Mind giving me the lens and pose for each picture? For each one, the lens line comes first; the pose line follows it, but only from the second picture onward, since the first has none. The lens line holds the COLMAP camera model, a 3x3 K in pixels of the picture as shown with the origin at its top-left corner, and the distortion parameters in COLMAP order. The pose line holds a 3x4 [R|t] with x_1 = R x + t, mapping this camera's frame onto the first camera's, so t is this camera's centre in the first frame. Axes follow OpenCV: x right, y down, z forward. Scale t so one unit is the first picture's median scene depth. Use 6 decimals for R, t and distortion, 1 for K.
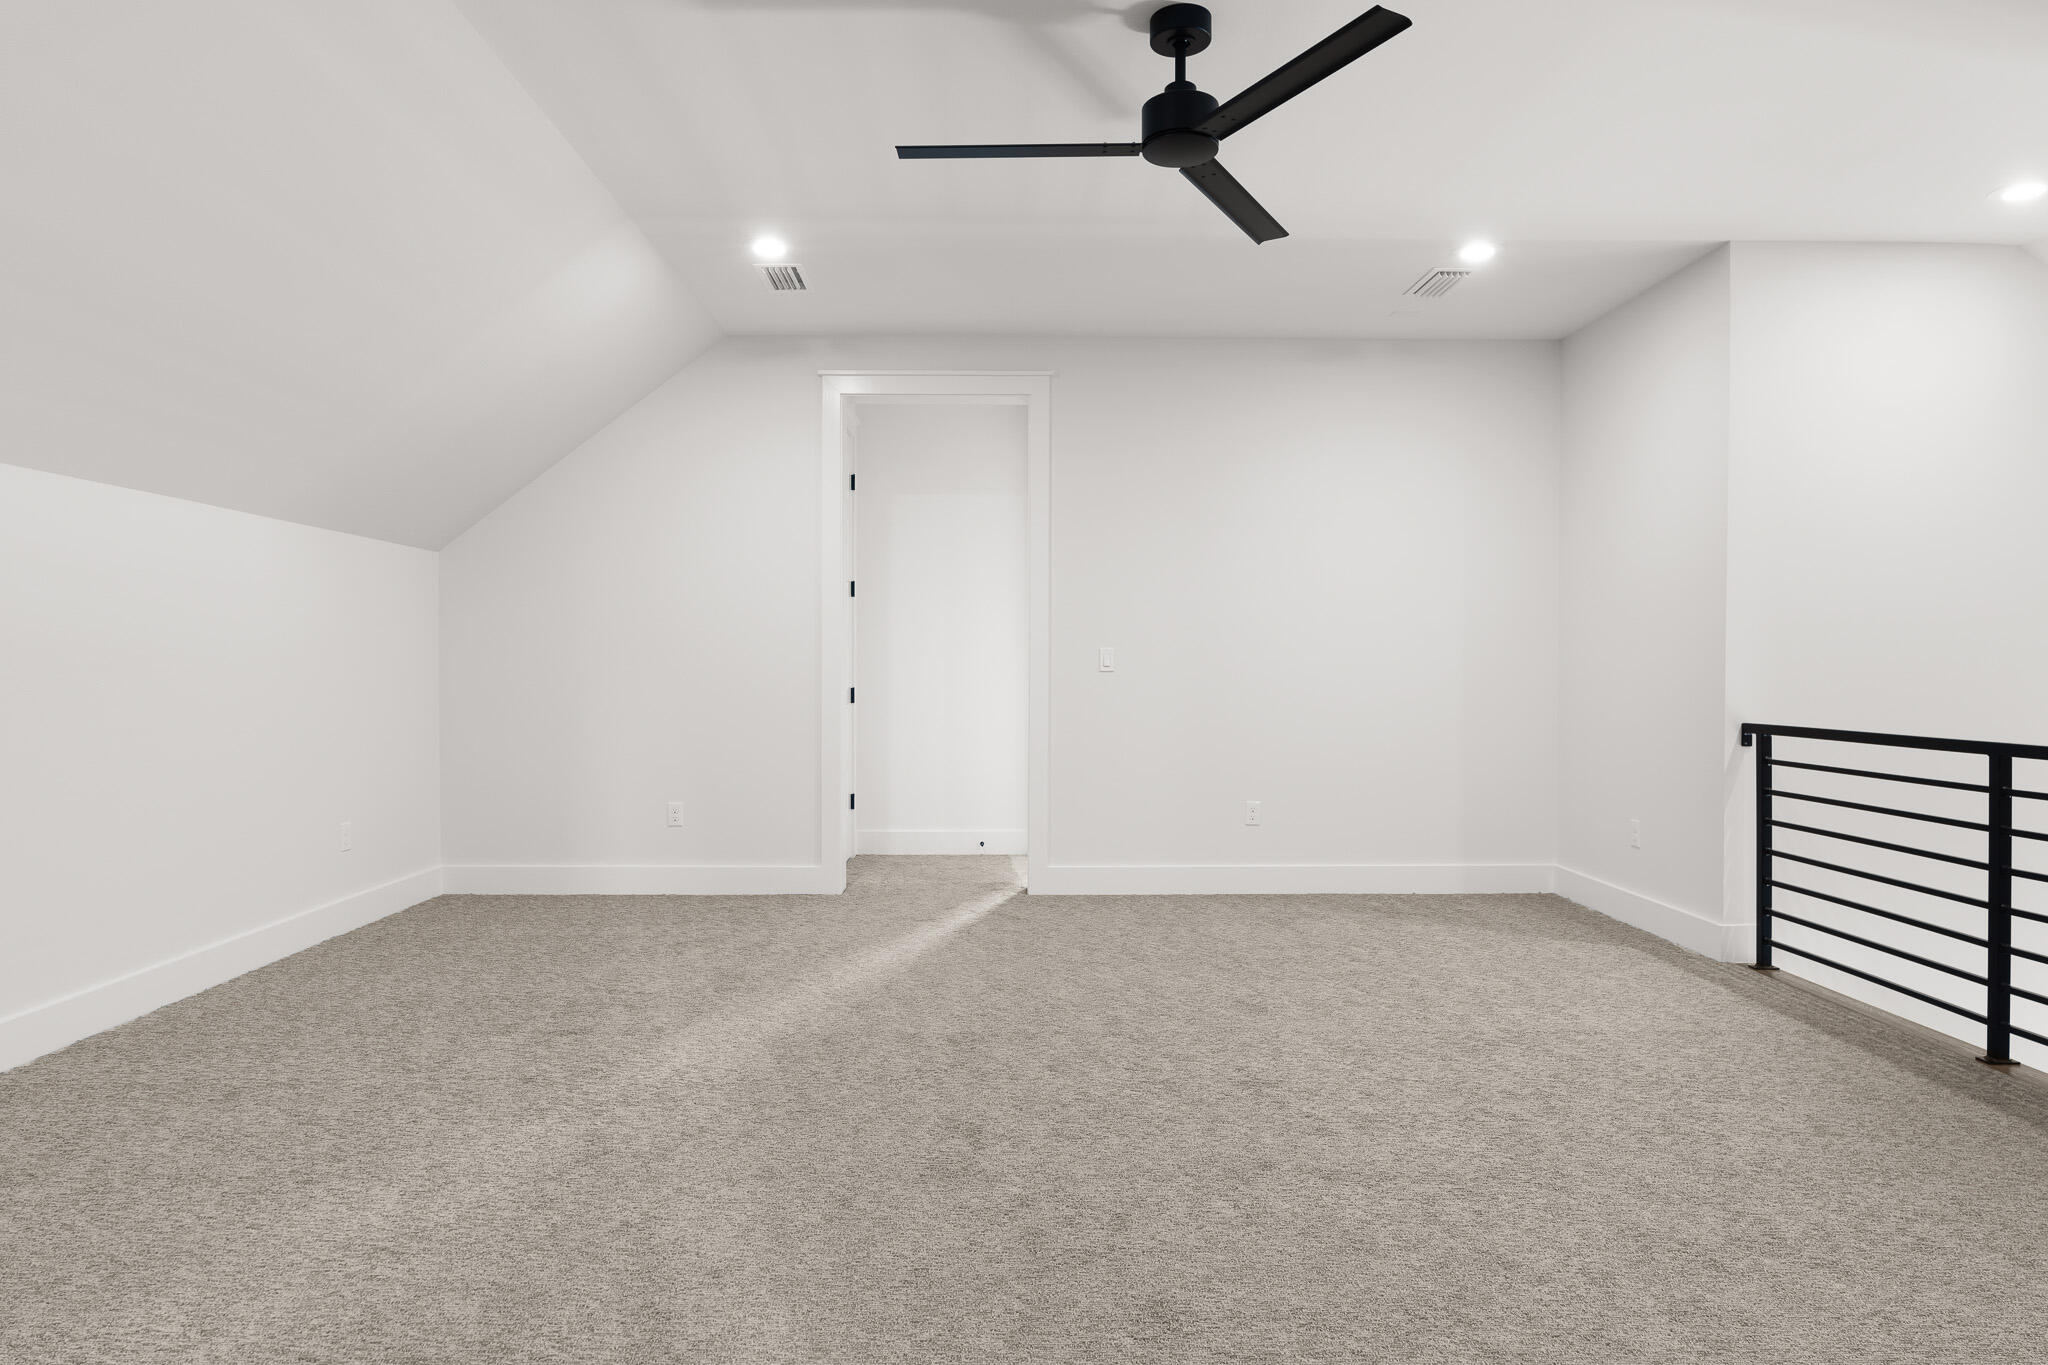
lens RADIAL K [[1214.5, 0, 1022.2], [0, 1214.5, 683.4], [0, 0, 1]] dist [-0.000361, -0.001108]
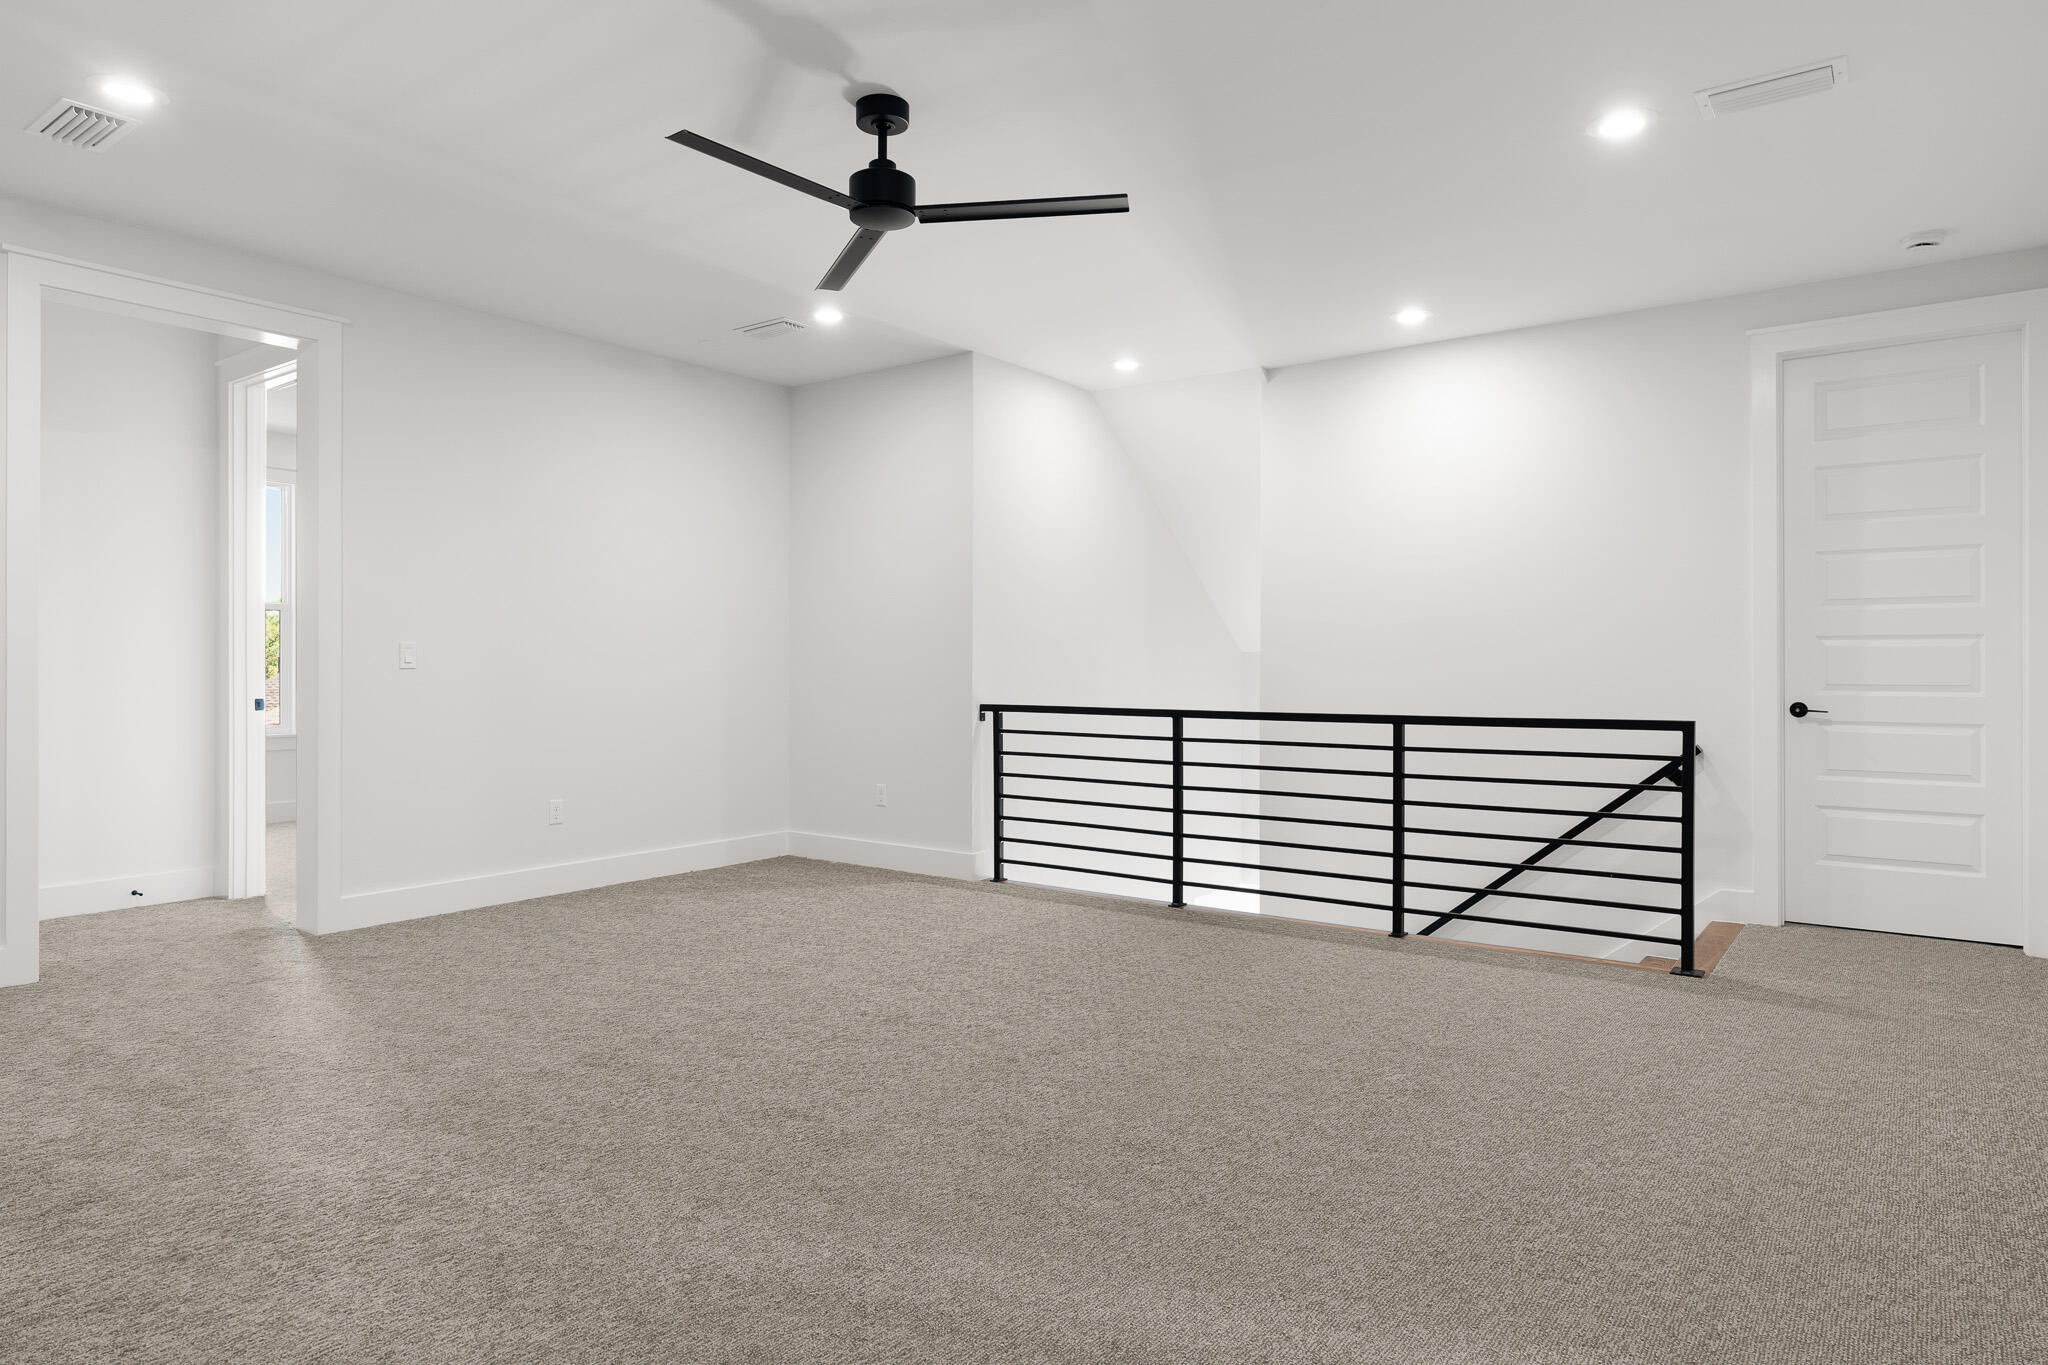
lens RADIAL K [[1214.5, 0, 1020.9], [0, 1214.5, 667.4], [0, 0, 1]] dist [-0.000361, -0.001108]
pose [[0.607874, -0.004538, 0.794021, -0.535074], [0.011220, 0.999933, -0.002874, -0.004678], [-0.793954, 0.010656, 0.607884, 0.148790]]
